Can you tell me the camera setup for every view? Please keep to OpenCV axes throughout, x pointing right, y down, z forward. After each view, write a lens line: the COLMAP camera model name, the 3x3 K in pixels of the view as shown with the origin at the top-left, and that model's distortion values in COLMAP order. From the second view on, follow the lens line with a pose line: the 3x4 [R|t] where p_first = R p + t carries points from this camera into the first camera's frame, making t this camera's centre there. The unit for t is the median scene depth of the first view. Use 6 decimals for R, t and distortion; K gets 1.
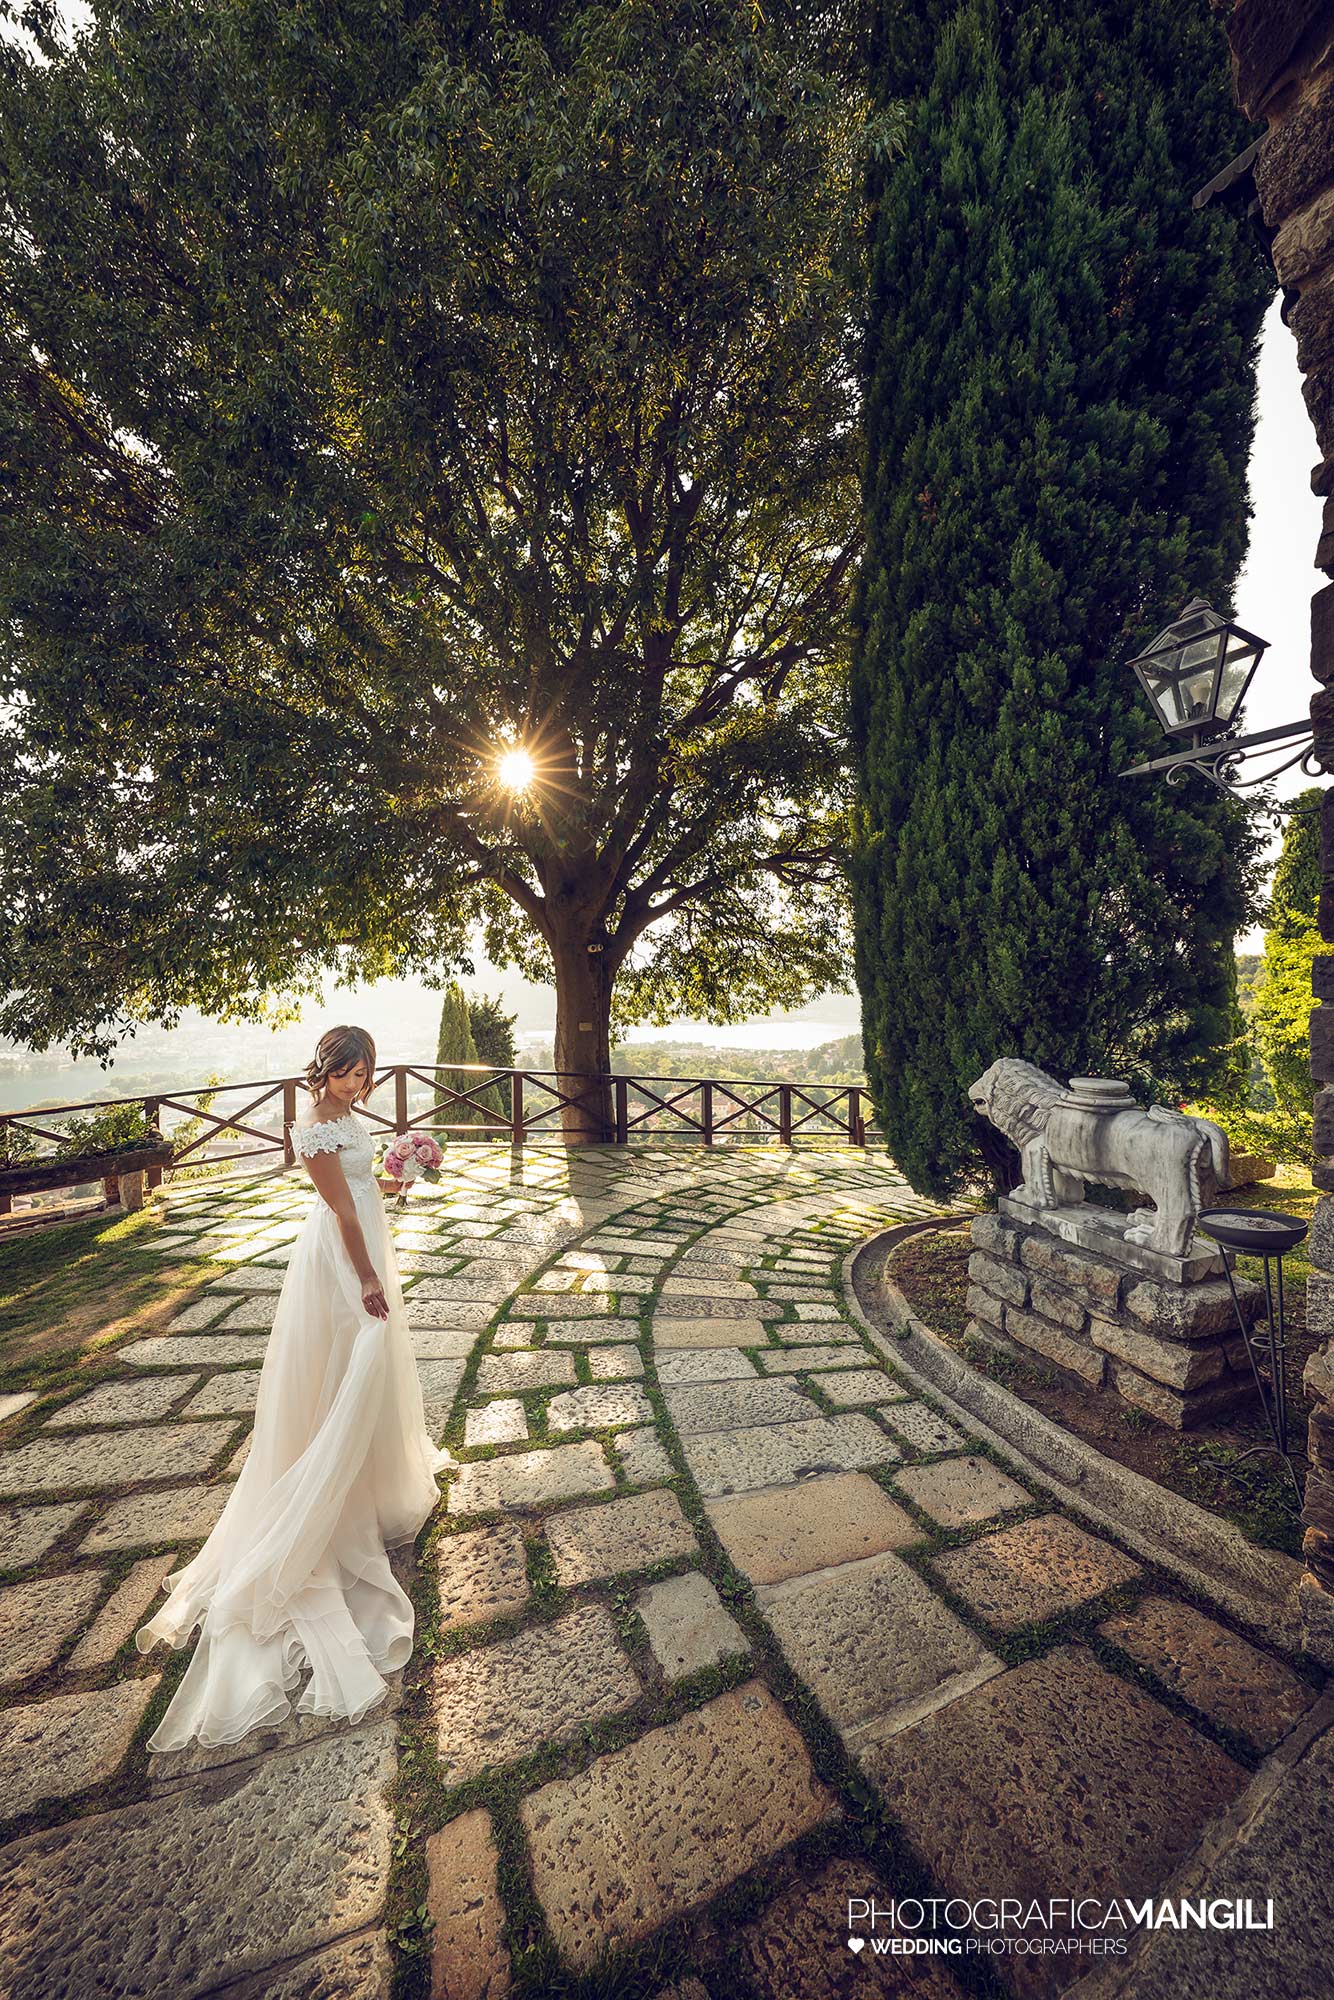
lens RADIAL K [[683.0, 0, 667.0], [0, 683.0, 1000.0], [0, 0, 1]] dist [0.000333, 0.001755]
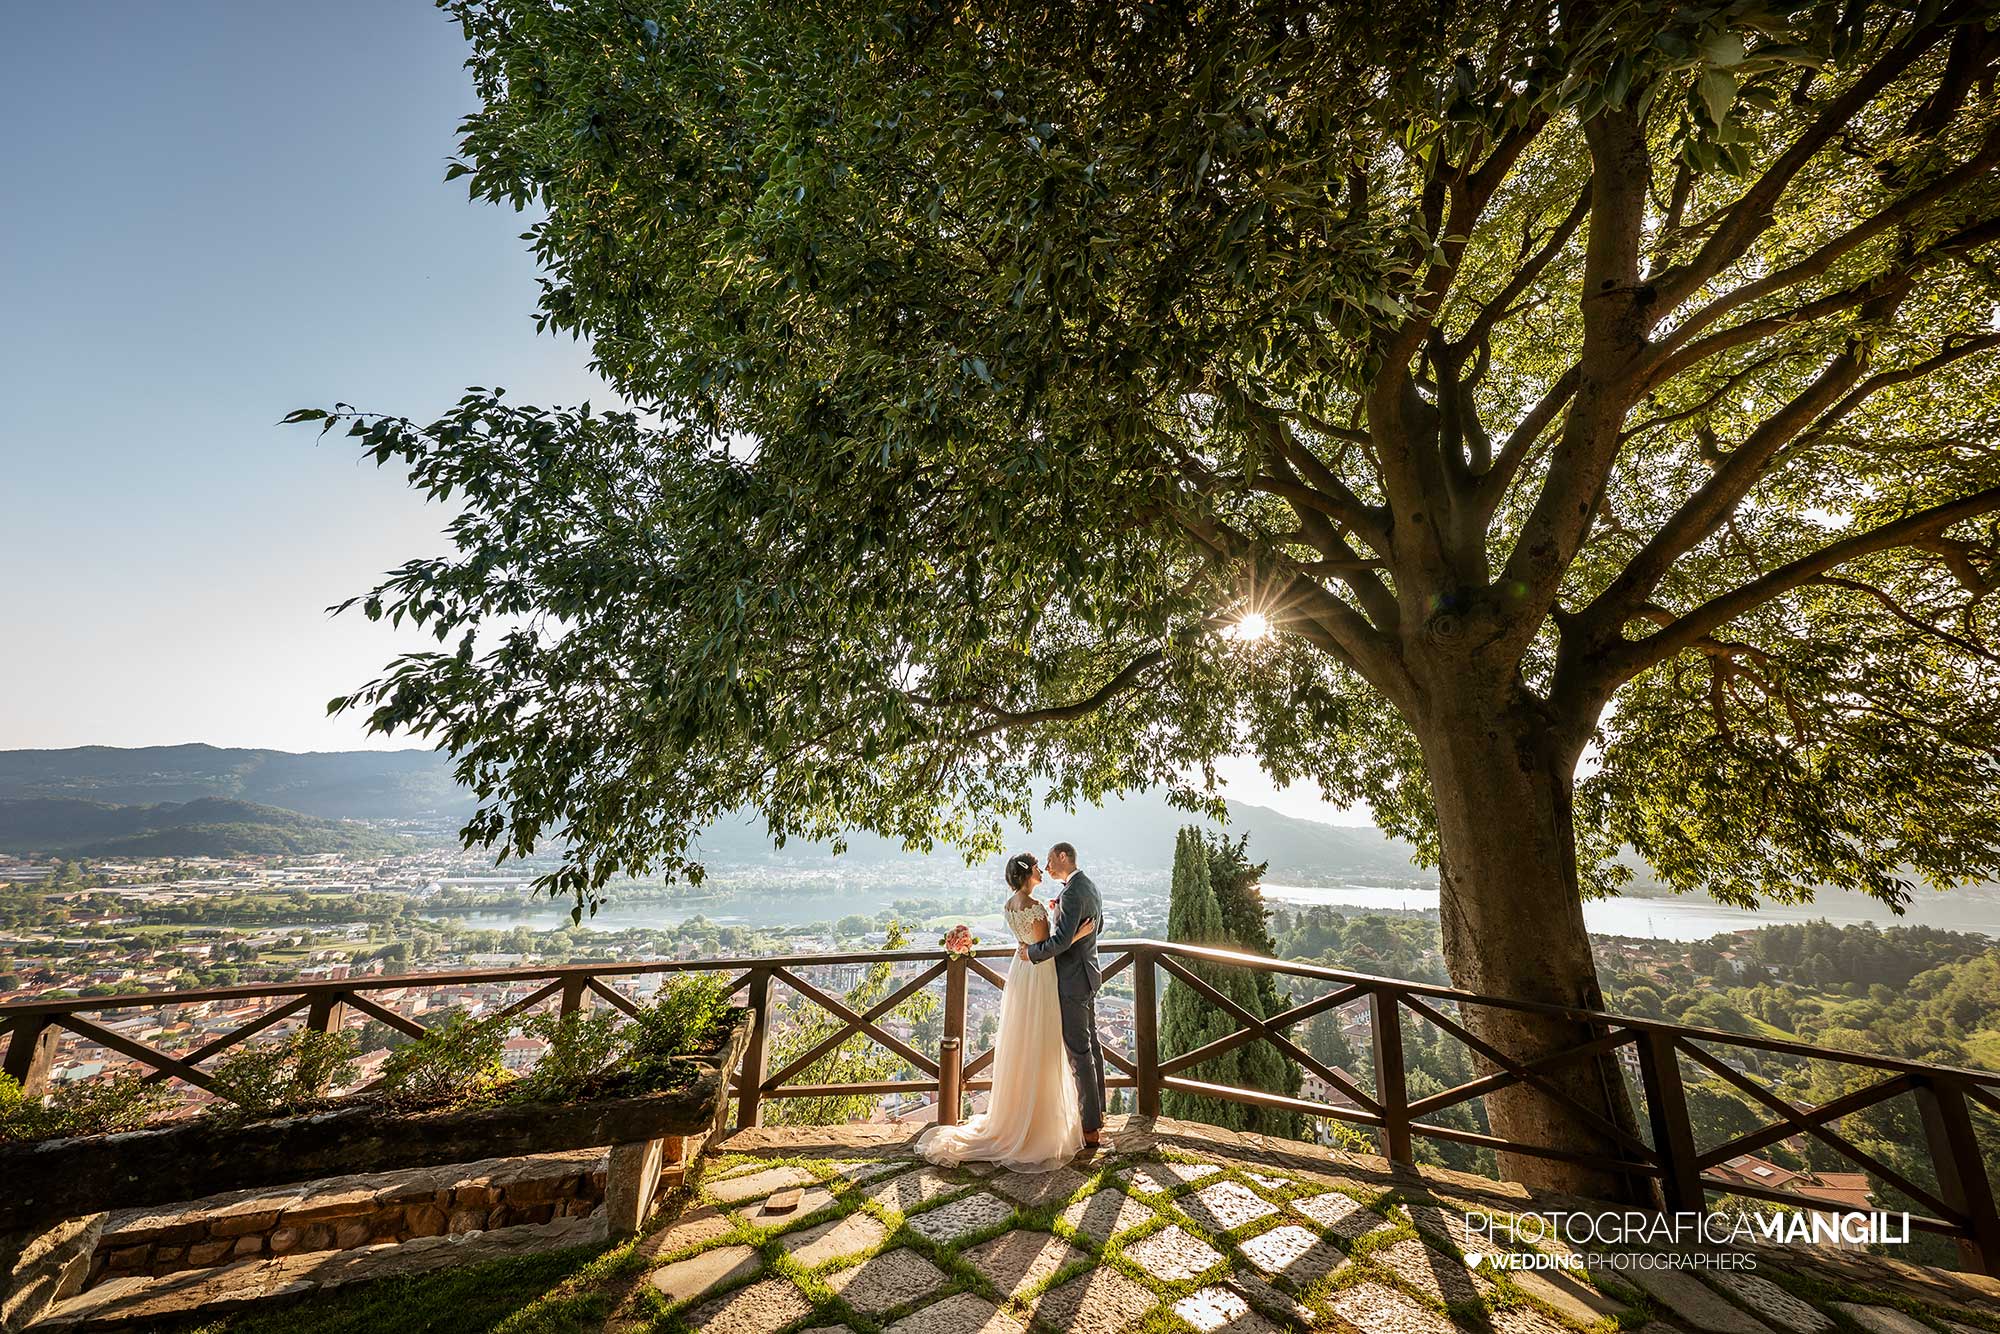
lens RADIAL K [[683.0, 0, 1000.0], [0, 683.0, 667.0], [0, 0, 1]] dist [0.000333, 0.001755]
pose [[0.854392, -0.090588, -0.511672, -0.159367], [-0.042029, 0.969413, -0.241808, 0.016627], [0.517927, 0.228104, 0.824452, 0.373822]]
